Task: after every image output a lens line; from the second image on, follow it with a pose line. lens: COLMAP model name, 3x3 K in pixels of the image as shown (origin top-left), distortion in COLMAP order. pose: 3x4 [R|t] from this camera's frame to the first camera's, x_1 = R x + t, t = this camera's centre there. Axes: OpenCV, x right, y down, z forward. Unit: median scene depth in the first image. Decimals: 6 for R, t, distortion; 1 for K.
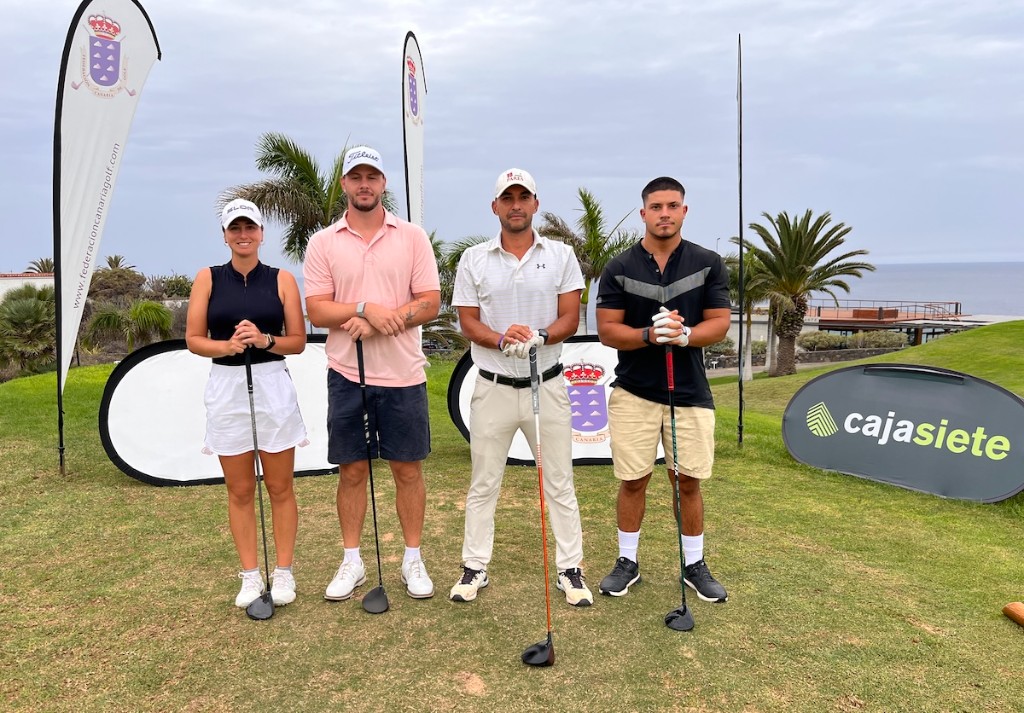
lens RADIAL K [[820.3, 0, 466.1], [0, 820.3, 409.6], [0, 0, 1]] dist [0.059103, -0.074363]
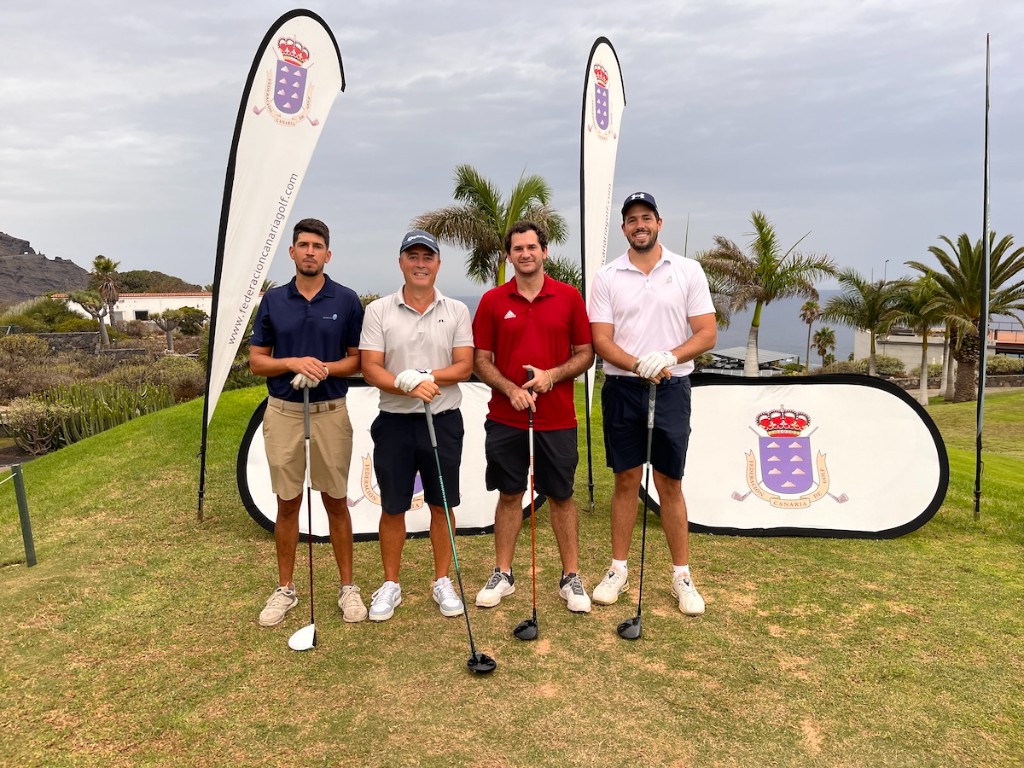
lens RADIAL K [[756.6, 0, 520.7], [0, 756.6, 389.3], [0, 0, 1]] dist [0.081614, -0.114329]
pose [[0.989513, 0.024002, -0.142439, -0.011015], [-0.029309, 0.998948, -0.035277, -0.037896], [0.141442, 0.039082, 0.989175, 0.155742]]
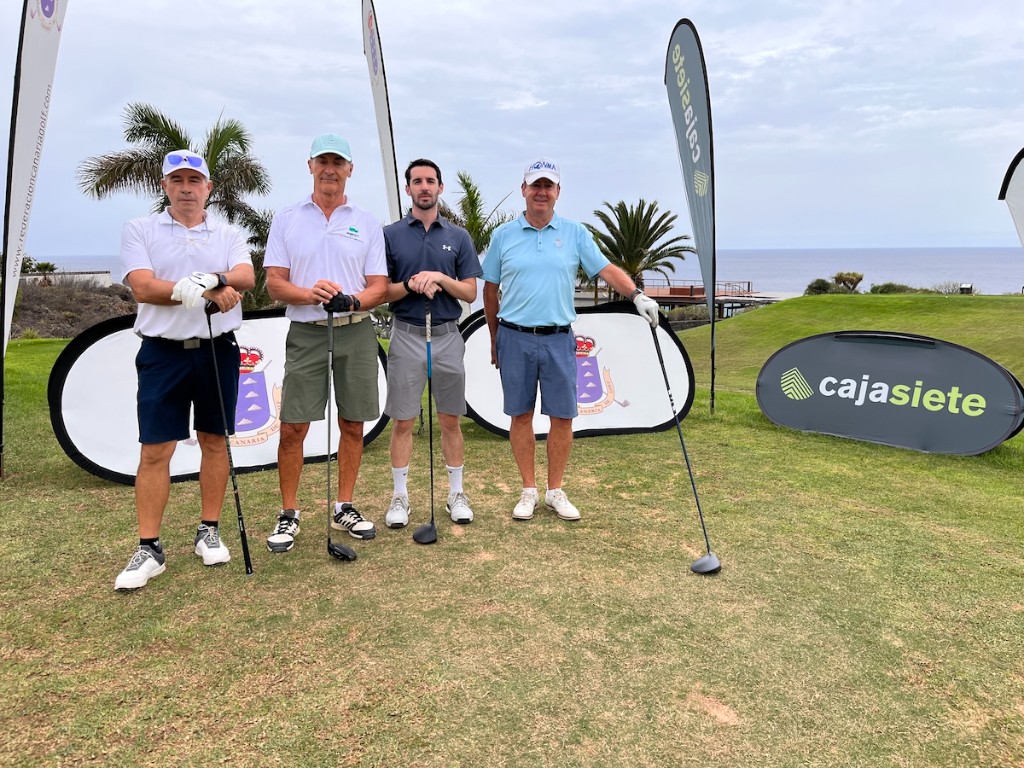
lens RADIAL K [[761.2, 0, 504.4], [0, 761.2, 380.1], [0, 0, 1]] dist [0.045453, -0.045434]
pose [[0.971024, -0.028655, 0.237258, -0.140196], [0.028748, 0.999582, 0.003071, -0.005663], [-0.237246, 0.003838, 0.971442, 0.105166]]
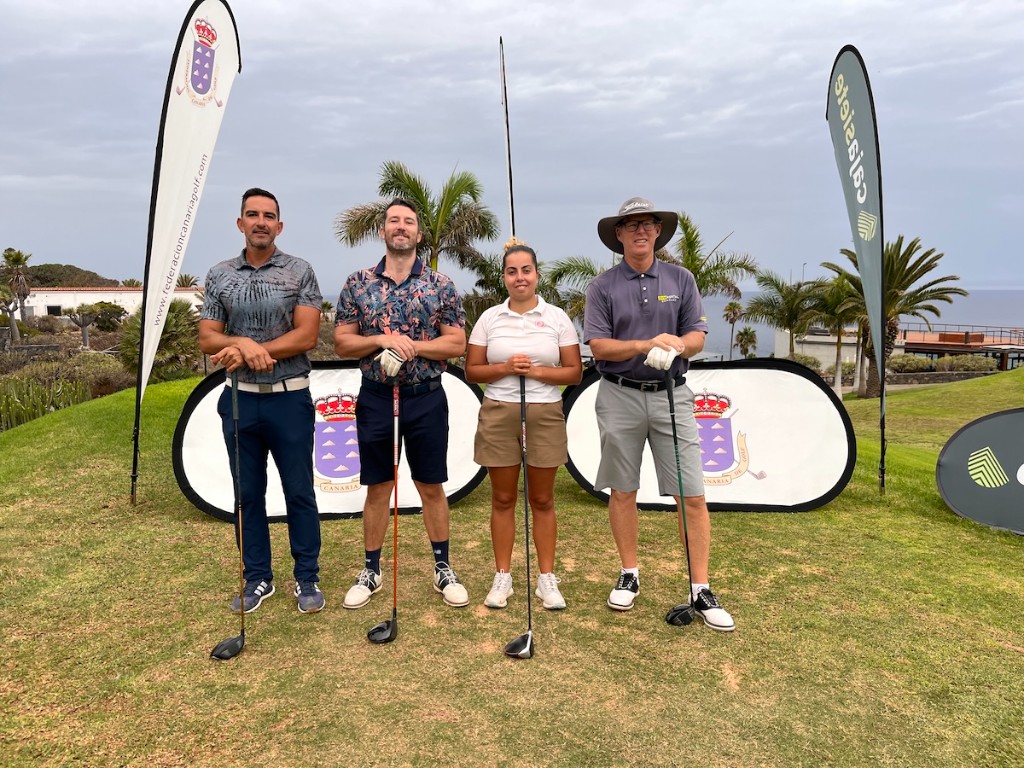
lens RADIAL K [[759.8, 0, 512.0], [0, 759.8, 384.0], [0, 0, 1]] dist [0.050042, -0.058398]
pose [[0.997748, 0.022685, -0.063125, -0.013524], [-0.025458, 0.998730, -0.043470, -0.022607], [0.062058, 0.044979, 0.997058, 0.135219]]
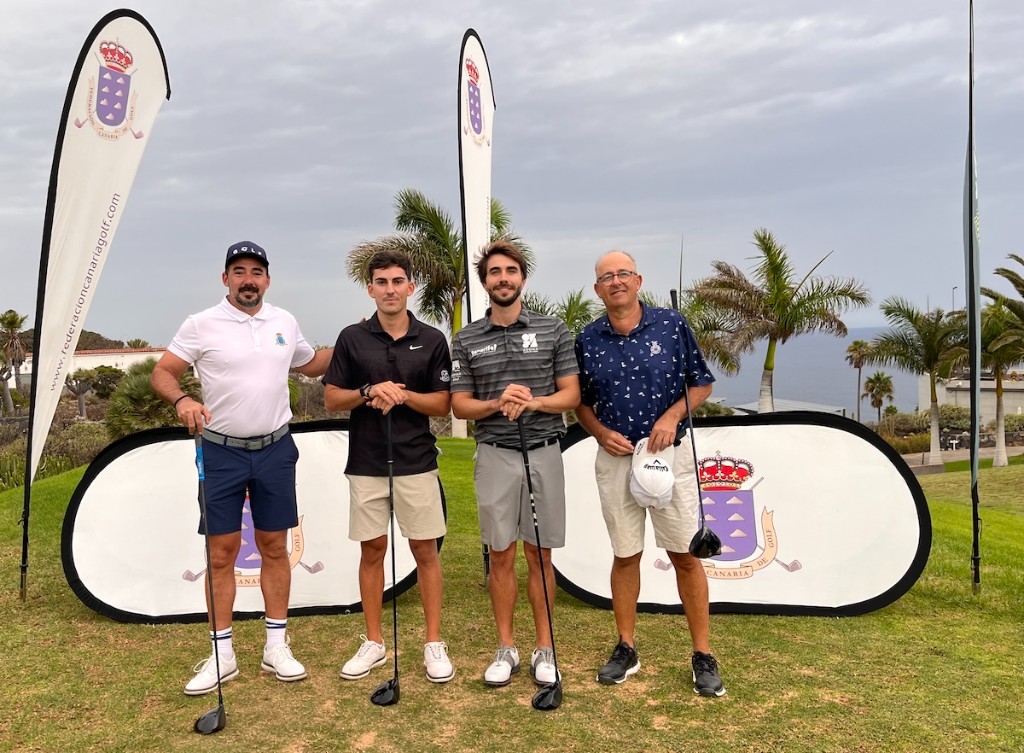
lens RADIAL K [[921.6, 0, 437.7], [0, 921.6, 389.2], [0, 0, 1]] dist [0.063215, -0.082872]
pose [[0.976644, -0.008817, -0.214682, 0.069549], [-0.014686, 0.994082, -0.107637, -0.024100], [0.214360, 0.108276, 0.970735, 0.161512]]
